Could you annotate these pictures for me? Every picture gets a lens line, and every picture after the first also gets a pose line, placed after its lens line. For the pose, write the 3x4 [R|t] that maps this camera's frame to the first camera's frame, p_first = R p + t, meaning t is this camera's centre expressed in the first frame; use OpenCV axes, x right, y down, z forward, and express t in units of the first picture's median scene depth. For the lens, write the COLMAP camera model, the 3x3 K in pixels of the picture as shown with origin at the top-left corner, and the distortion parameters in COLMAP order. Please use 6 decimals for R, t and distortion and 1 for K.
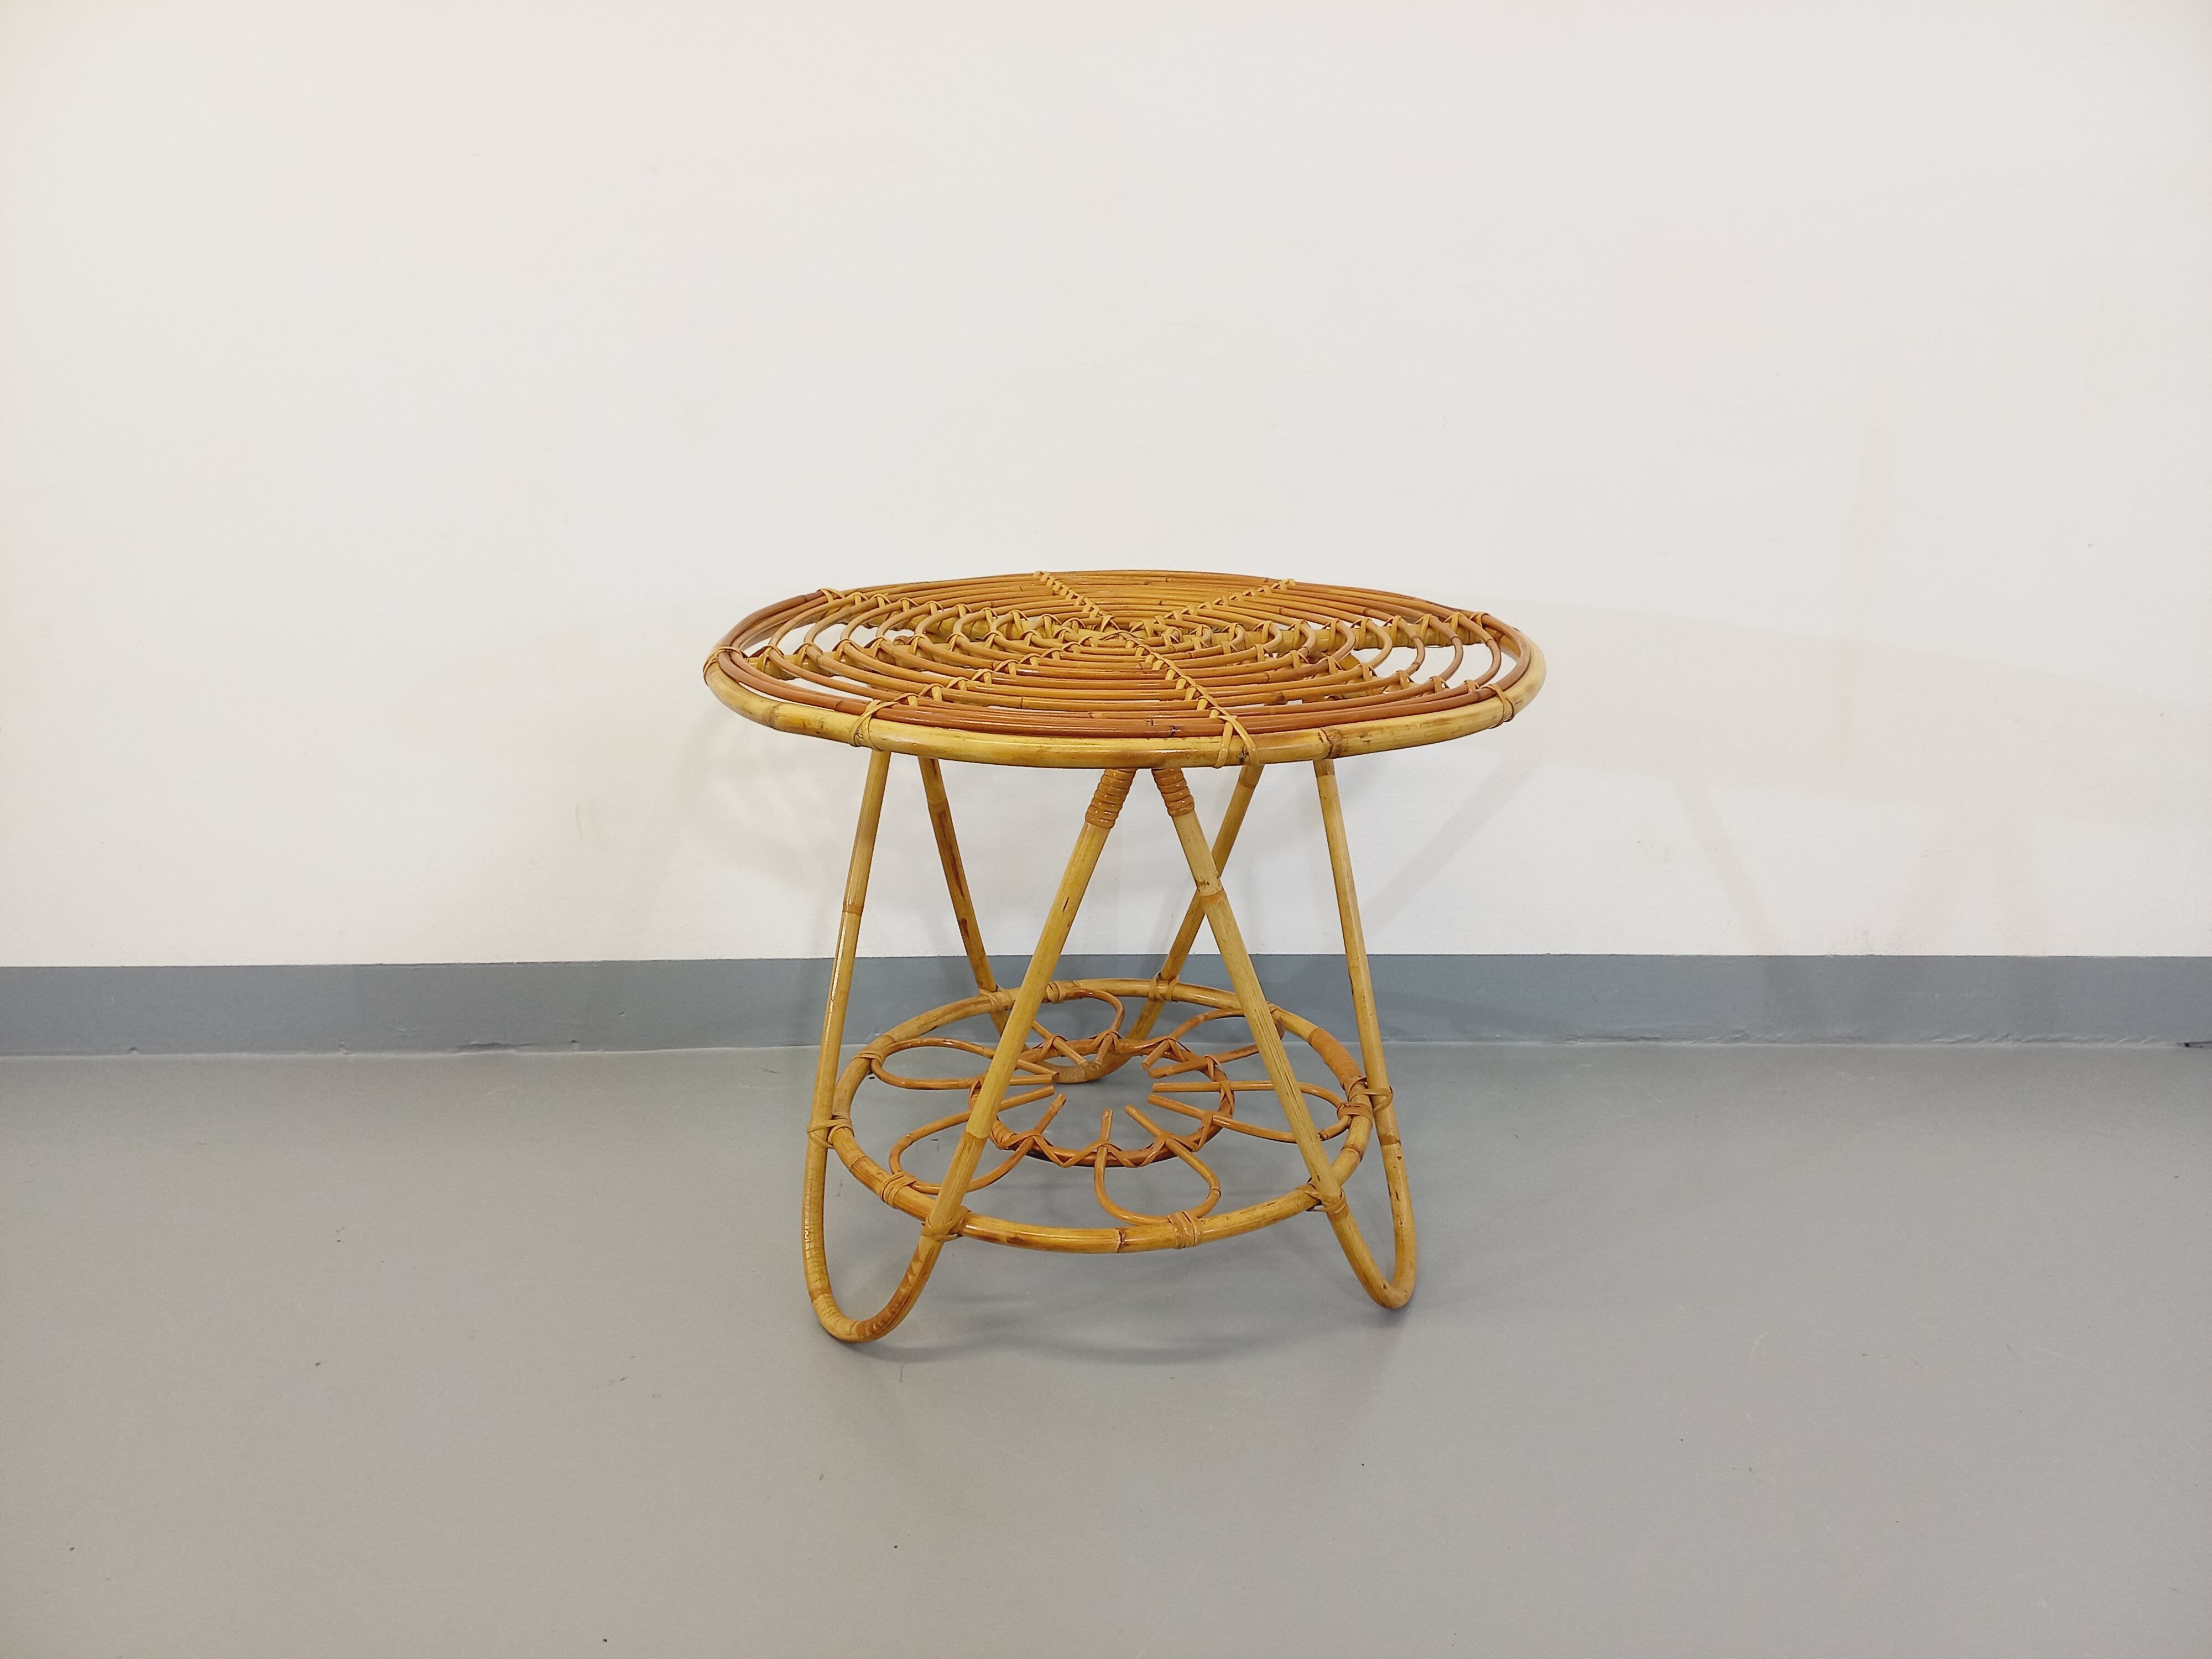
lens RADIAL K [[1613.8, 0, 1122.0], [0, 1613.8, 812.5], [0, 0, 1]] dist [0.093687, -0.118821]
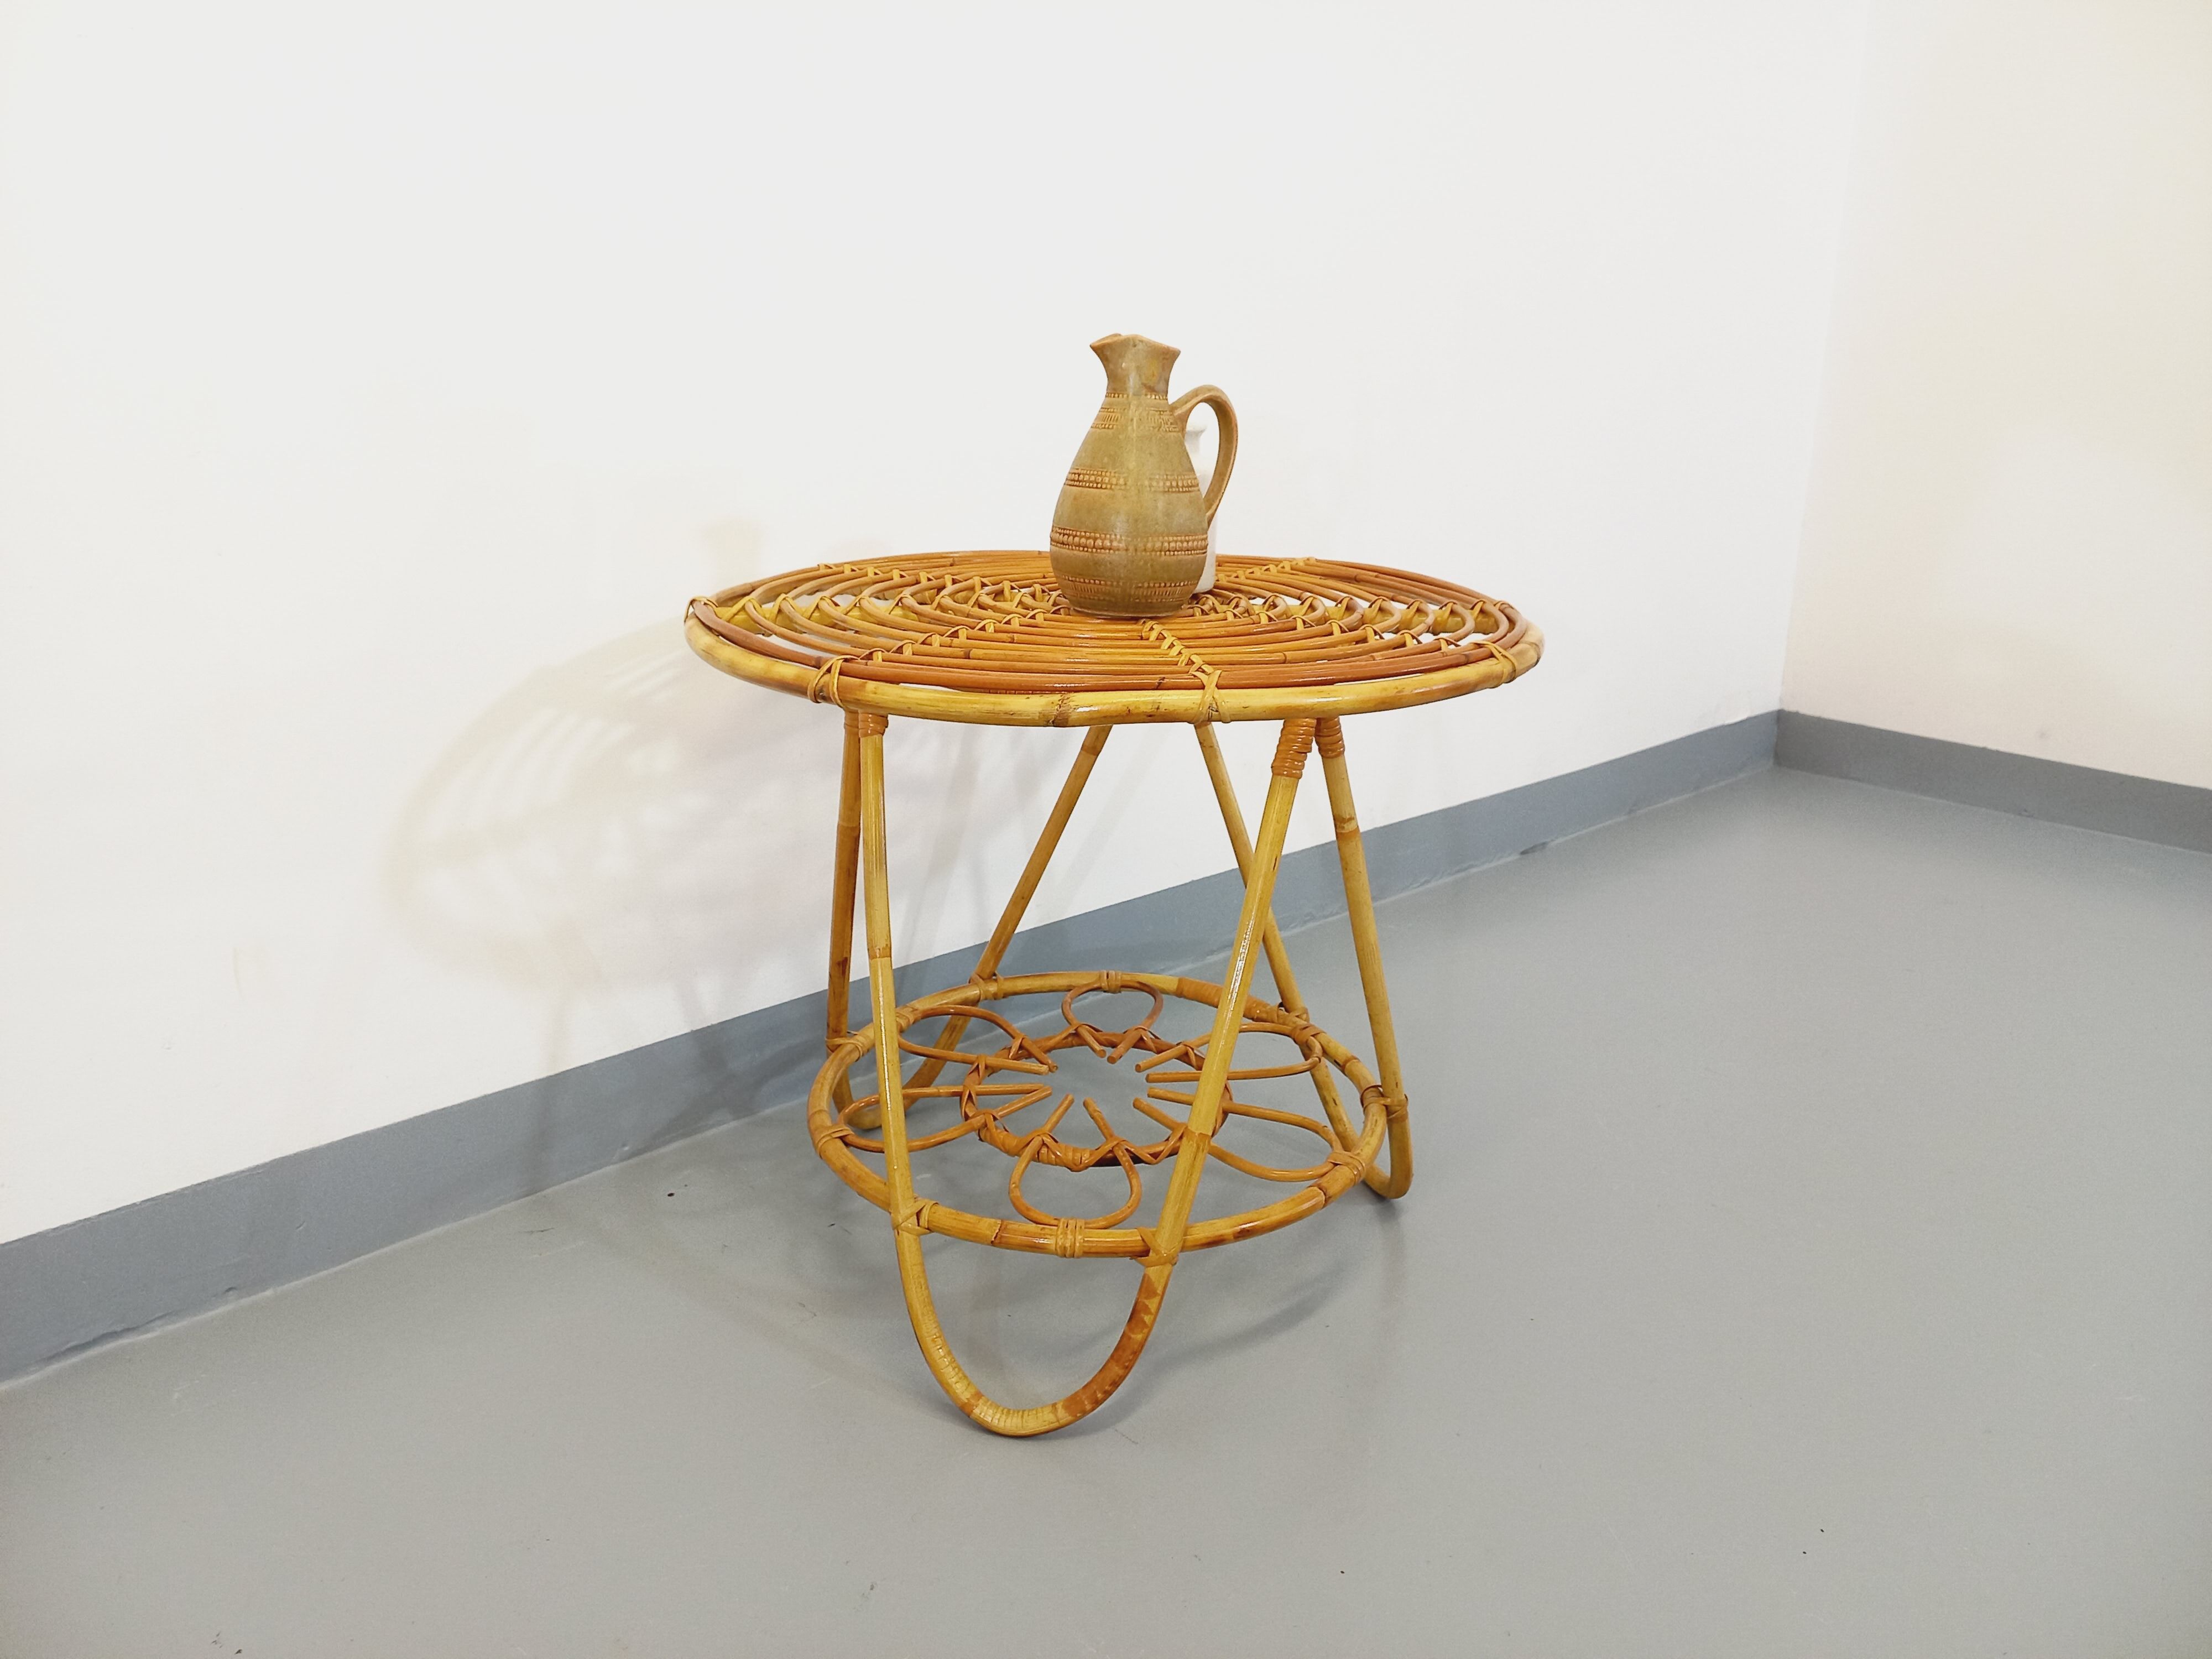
lens RADIAL K [[1619.6, 0, 1092.8], [0, 1619.6, 711.8], [0, 0, 1]] dist [0.086835, -0.107841]
pose [[0.757712, -0.139082, 0.637596, -0.621647], [0.184169, 0.982884, -0.004463, -0.042194], [-0.626062, 0.120807, 0.770358, 0.253301]]
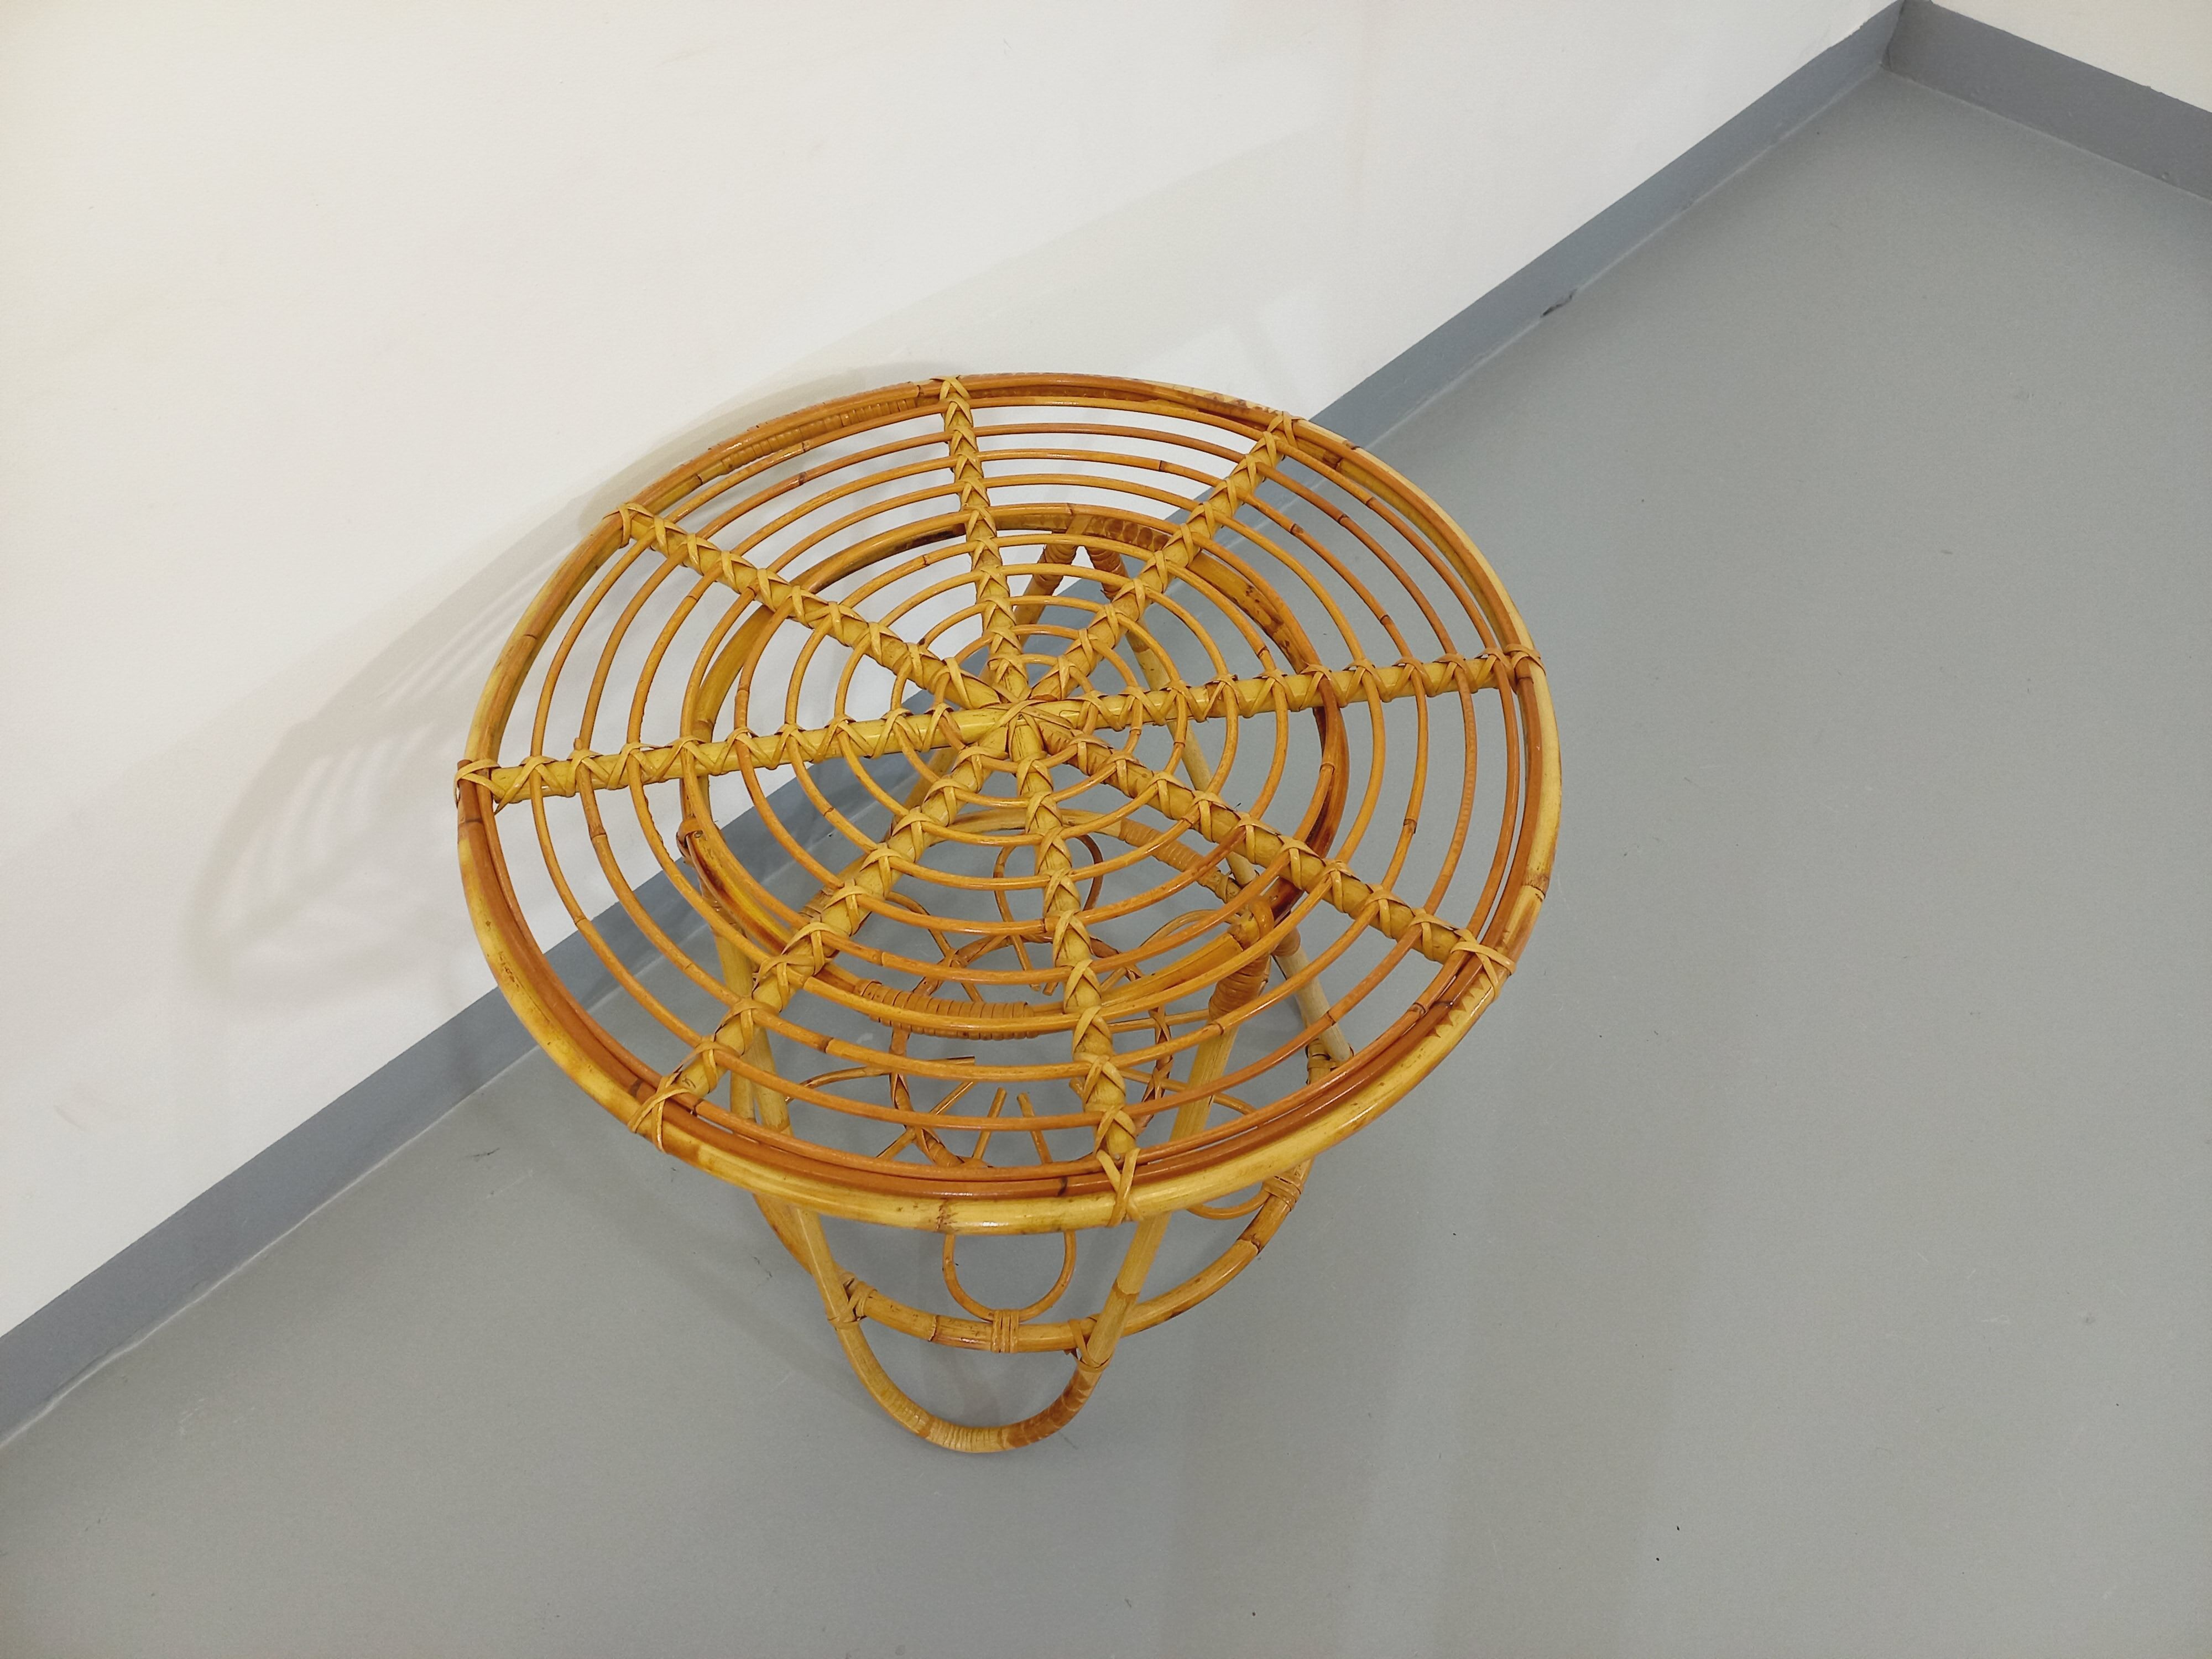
lens RADIAL K [[1616.4, 0, 1102.7], [0, 1616.4, 793.6], [0, 0, 1]] dist [0.090013, -0.112892]
pose [[0.738600, -0.542669, 0.399976, -0.281473], [0.209651, 0.748789, 0.628778, -0.523347], [-0.640716, -0.380560, 0.666826, 0.446196]]
